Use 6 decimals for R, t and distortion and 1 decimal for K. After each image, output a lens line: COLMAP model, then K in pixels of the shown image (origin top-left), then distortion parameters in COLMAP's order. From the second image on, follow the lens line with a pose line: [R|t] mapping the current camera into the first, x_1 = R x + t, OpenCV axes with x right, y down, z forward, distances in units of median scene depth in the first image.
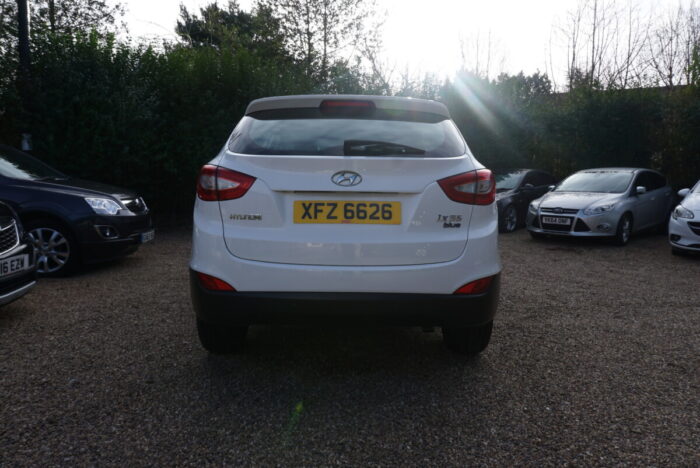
lens RADIAL K [[470.8, 0, 353.9], [0, 470.8, 234.3], [0, 0, 1]] dist [-0.038426, 0.020974]
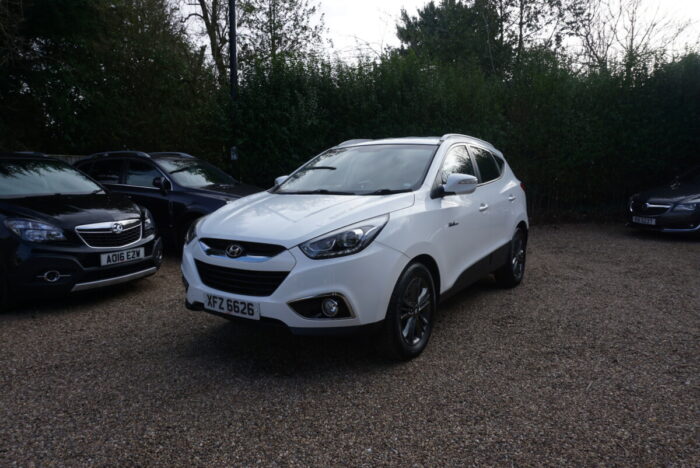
lens RADIAL K [[470.8, 0, 347.5], [0, 470.8, 233.1], [0, 0, 1]] dist [-0.038426, 0.020974]
pose [[0.862968, 0.037798, -0.503843, 0.486997], [-0.029124, 0.999261, 0.025082, -0.048611], [0.504419, -0.006972, 0.863431, 0.102098]]
